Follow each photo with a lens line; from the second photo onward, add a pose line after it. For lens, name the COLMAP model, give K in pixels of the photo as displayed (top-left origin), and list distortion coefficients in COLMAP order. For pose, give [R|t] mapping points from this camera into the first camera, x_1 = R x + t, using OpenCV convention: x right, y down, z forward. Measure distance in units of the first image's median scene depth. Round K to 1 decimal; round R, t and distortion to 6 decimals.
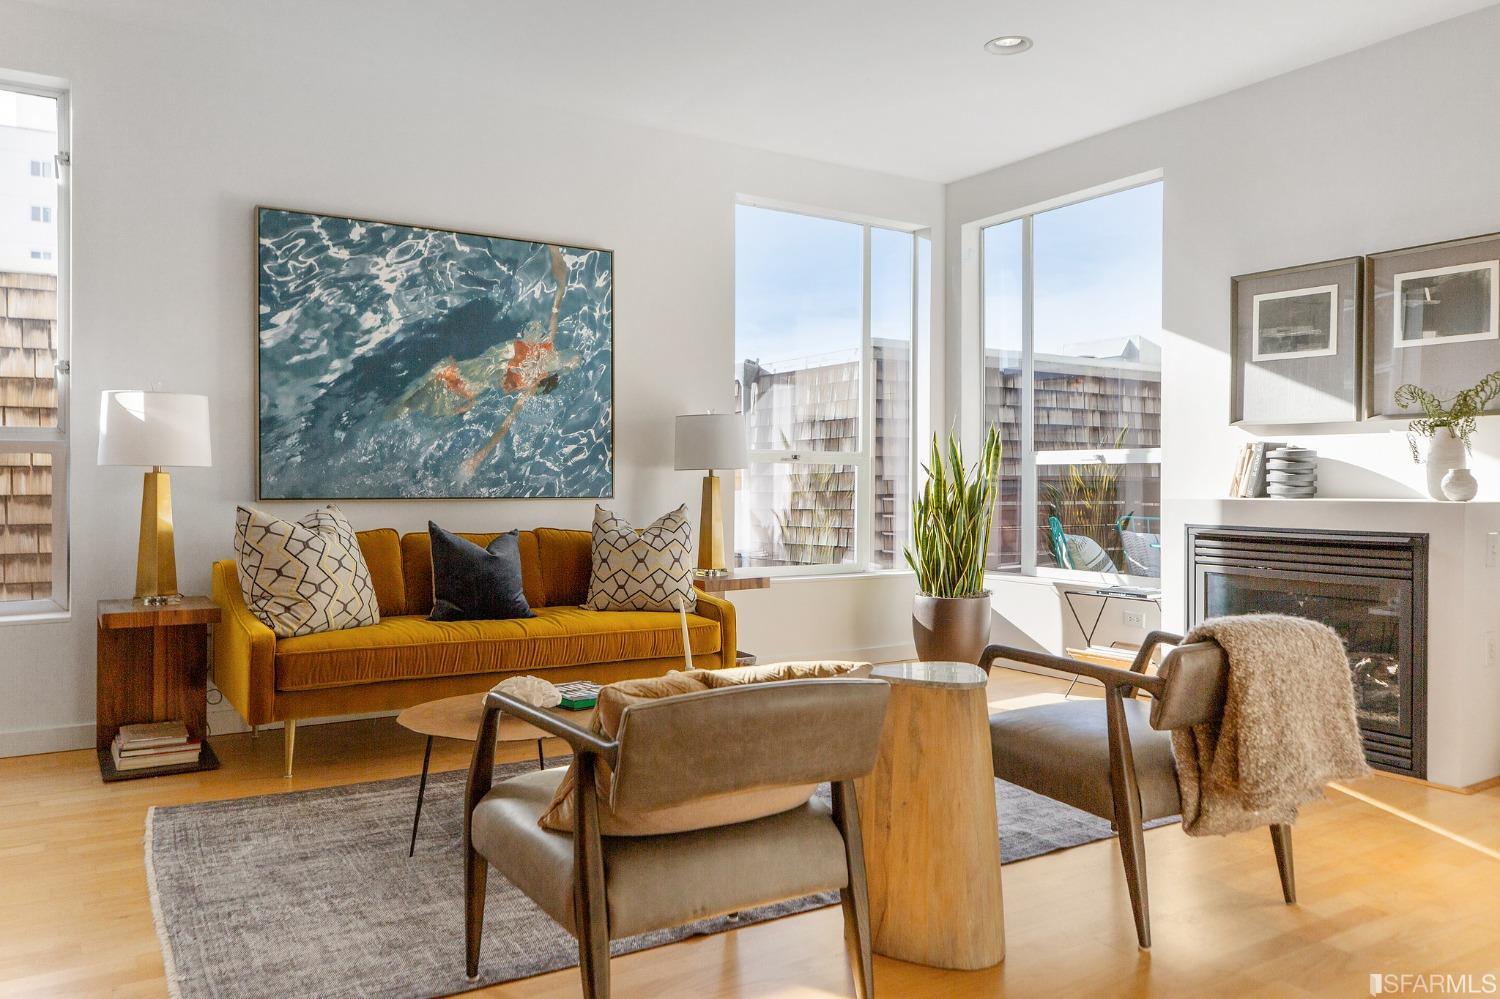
lens RADIAL K [[1095.5, 0, 735.0], [0, 1095.5, 489.4], [0, 0, 1]] dist [0.003012, 0.001731]
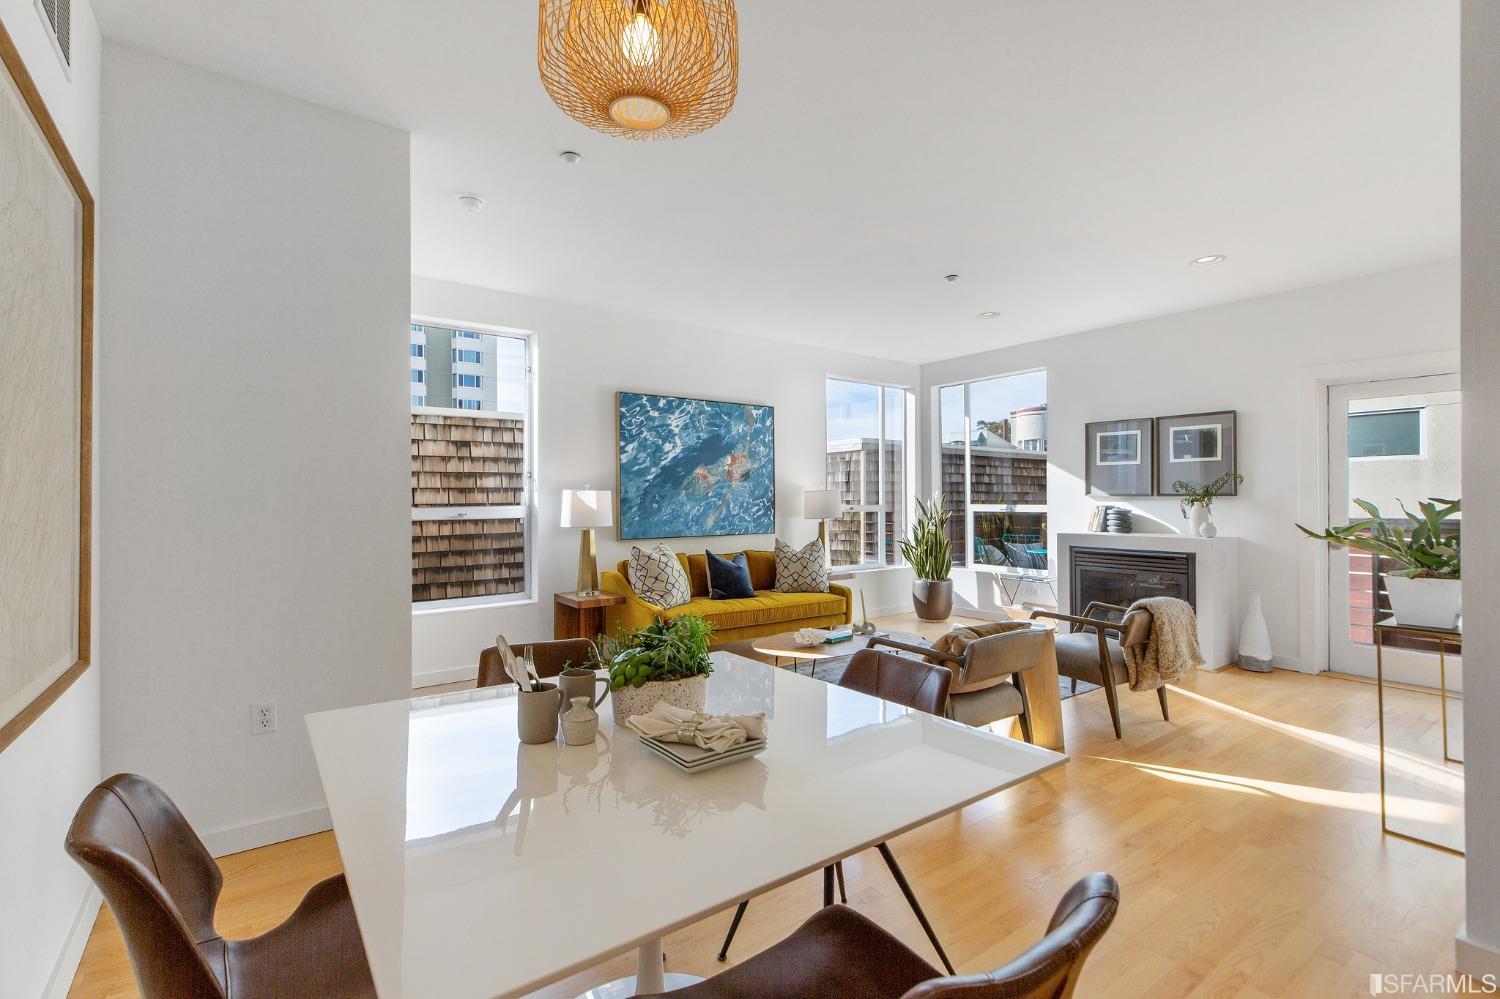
lens RADIAL K [[670.1, 0, 742.2], [0, 670.1, 498.3], [0, 0, 1]] dist [0.001751, -0.000321]
pose [[0.997670, -0.007405, 0.067824, -0.275561], [0.007941, 0.999939, -0.007647, -0.050853], [-0.067764, 0.008168, 0.997668, -0.205323]]
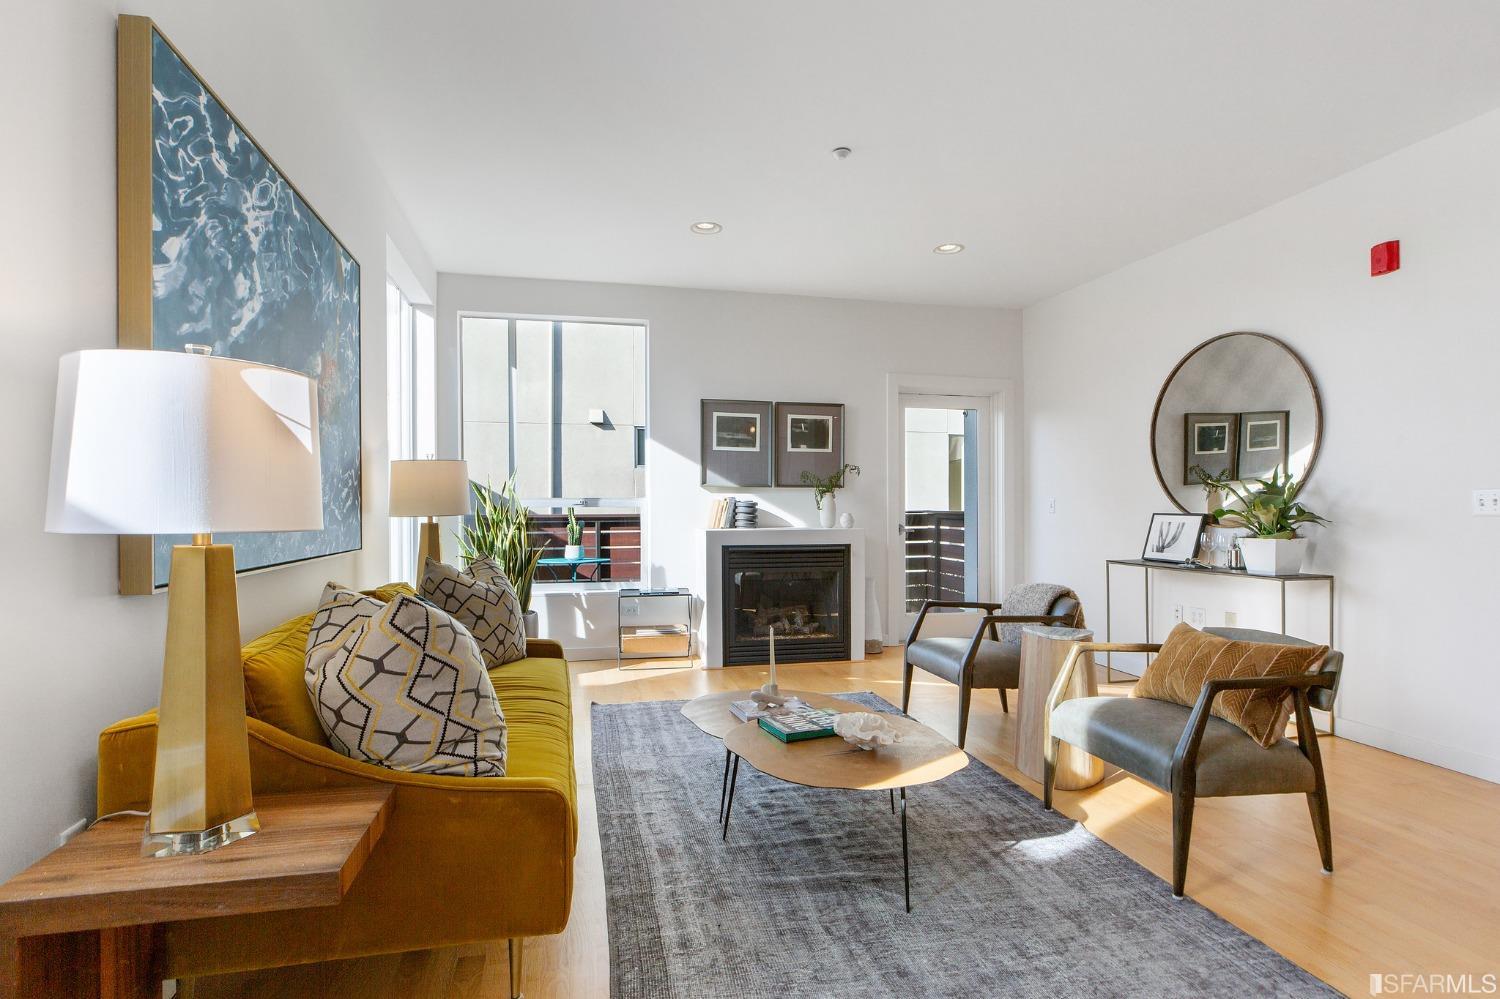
lens RADIAL K [[741.4, 0, 739.1], [0, 741.4, 505.3], [0, 0, 1]] dist [-0.001014, -0.000004]
pose [[0.328300, 0.000641, 0.944573, -0.625361], [0.010289, 0.999938, -0.004254, -0.023826], [-0.944518, 0.011116, 0.328273, 0.580108]]
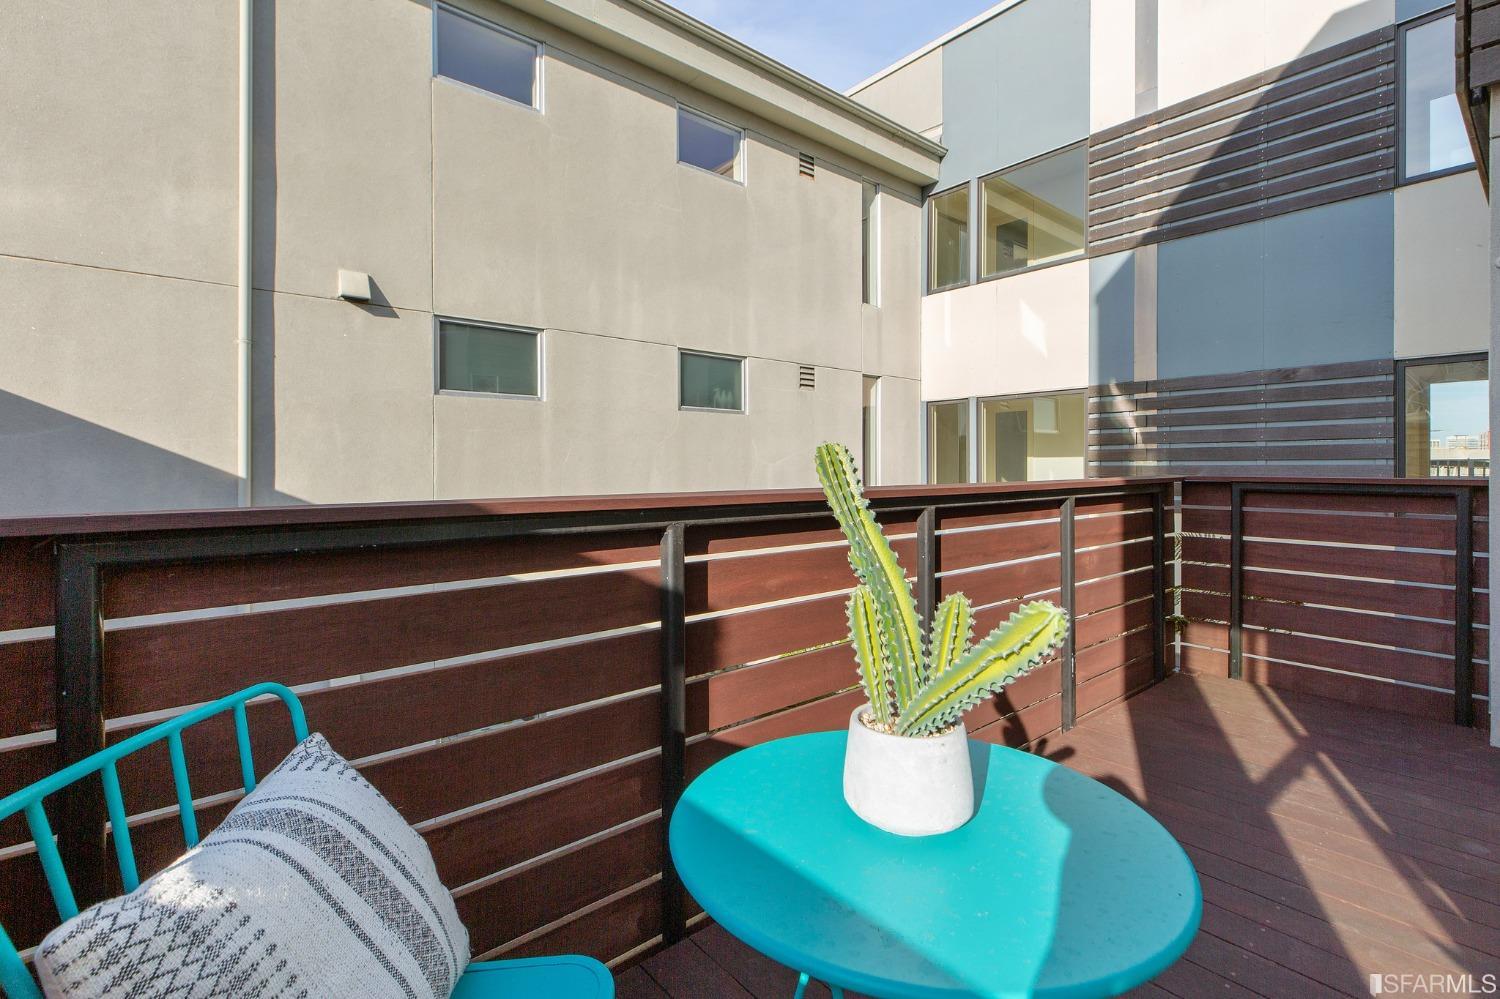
lens RADIAL K [[684.6, 0, 731.6], [0, 684.6, 469.1], [0, 0, 1]] dist [0.001613, 0.000070]
pose [[-0.131525, -0.002129, 0.991311, 0.388994], [0.008431, 0.999959, 0.003266, -0.030196], [-0.991277, 0.008788, -0.131502, 1.404040]]
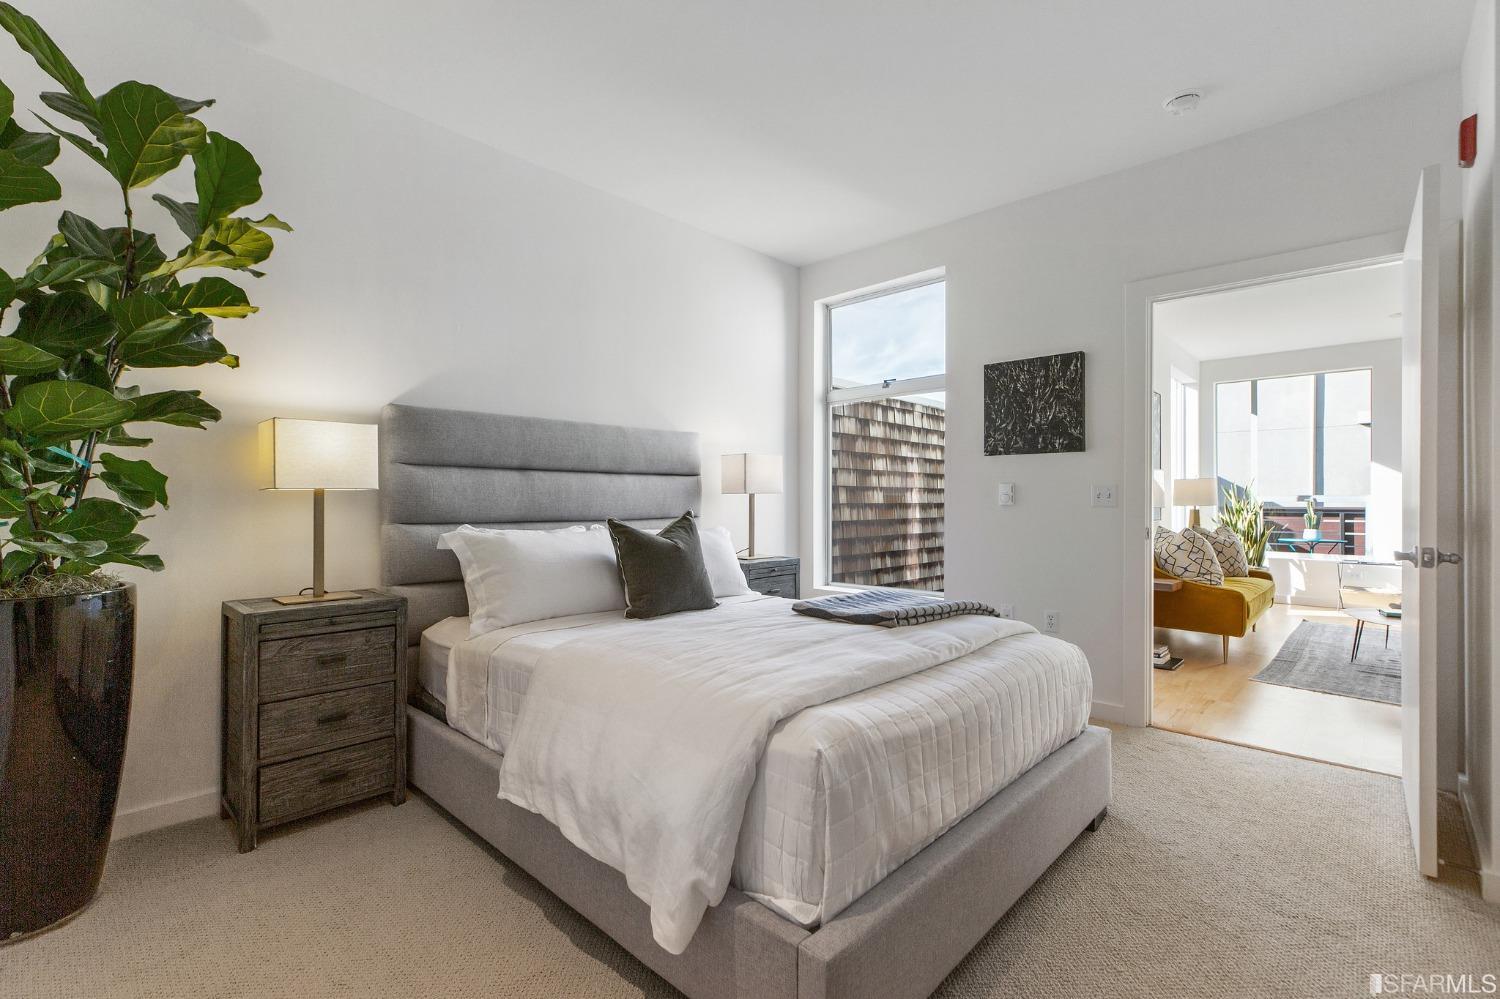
lens RADIAL K [[670.1, 0, 742.2], [0, 670.1, 498.3], [0, 0, 1]] dist [0.001751, -0.000321]
pose [[0.969306, 0.001049, 0.245853, -1.249877], [0.001743, 0.999936, -0.011137, -0.021235], [-0.245849, 0.011223, 0.969243, 0.023480]]
